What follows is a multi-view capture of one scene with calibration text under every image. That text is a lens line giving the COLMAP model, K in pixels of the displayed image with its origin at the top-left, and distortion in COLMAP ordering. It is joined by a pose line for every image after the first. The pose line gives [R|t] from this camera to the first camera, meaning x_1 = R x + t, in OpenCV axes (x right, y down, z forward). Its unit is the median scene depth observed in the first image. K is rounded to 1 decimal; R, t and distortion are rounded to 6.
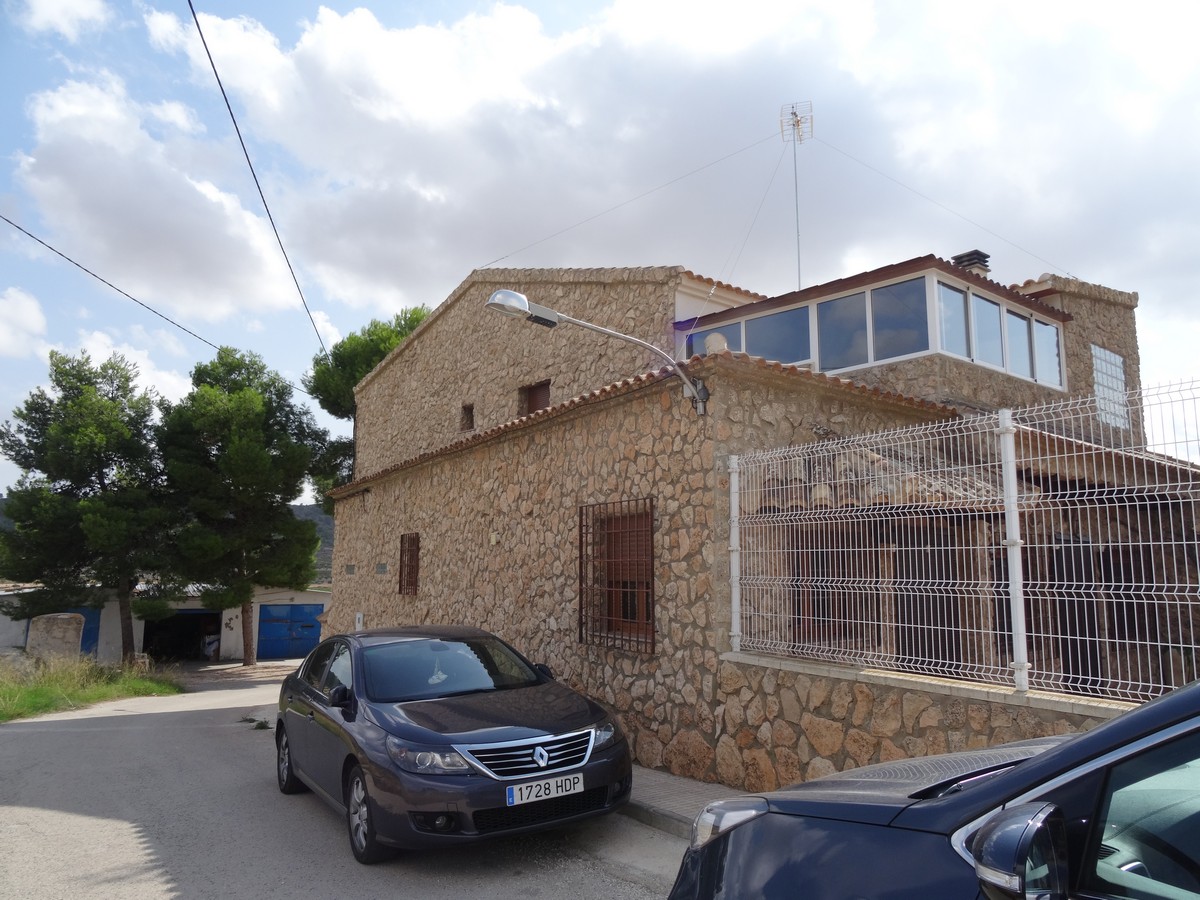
lens RADIAL K [[857.8, 0, 600.6], [0, 857.8, 456.1], [0, 0, 1]] dist [0.002545, -0.006252]
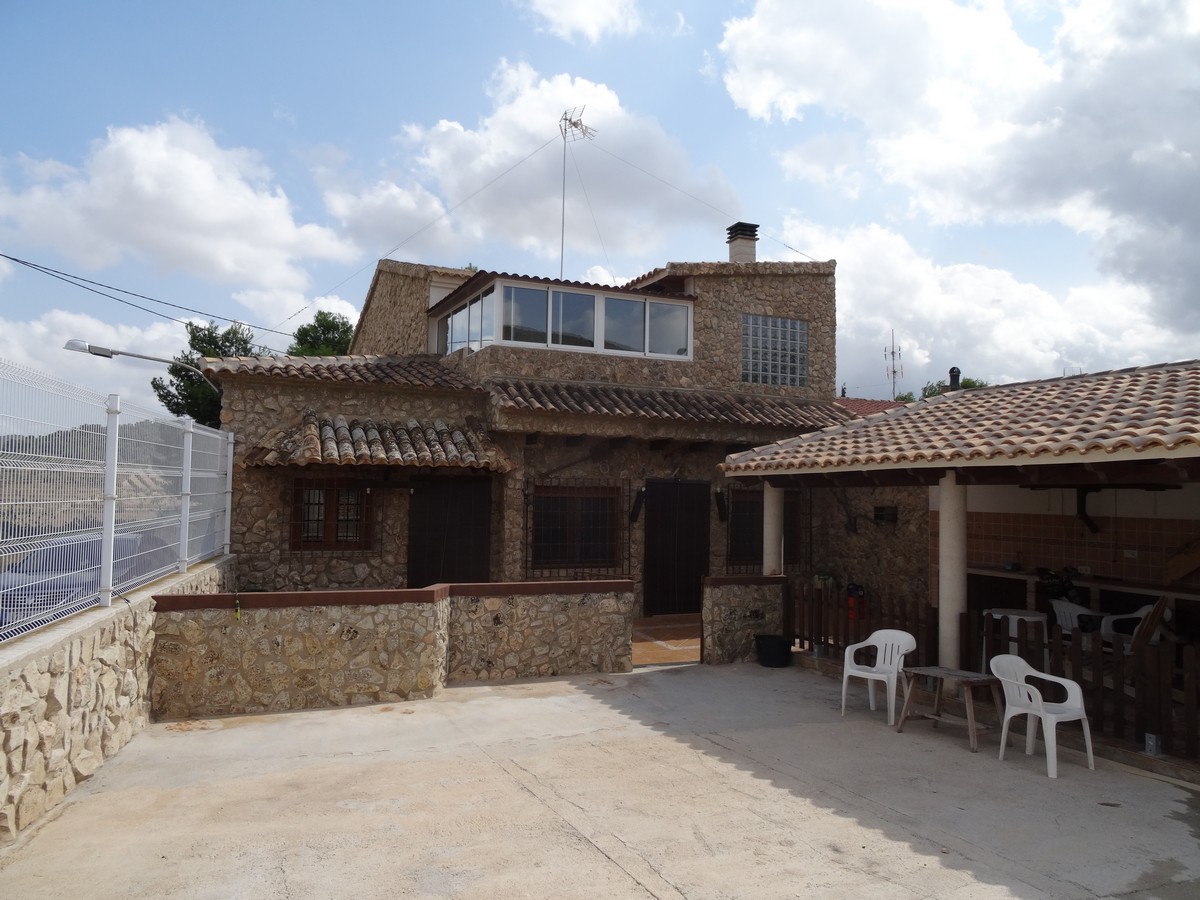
lens RADIAL K [[857.8, 0, 606.6], [0, 857.8, 443.4], [0, 0, 1]] dist [0.002545, -0.006252]
pose [[0.959962, -0.000090, -0.280131, 0.750087], [0.021454, 0.997087, 0.073199, -0.048583], [0.279308, -0.076278, 0.957167, -0.188022]]
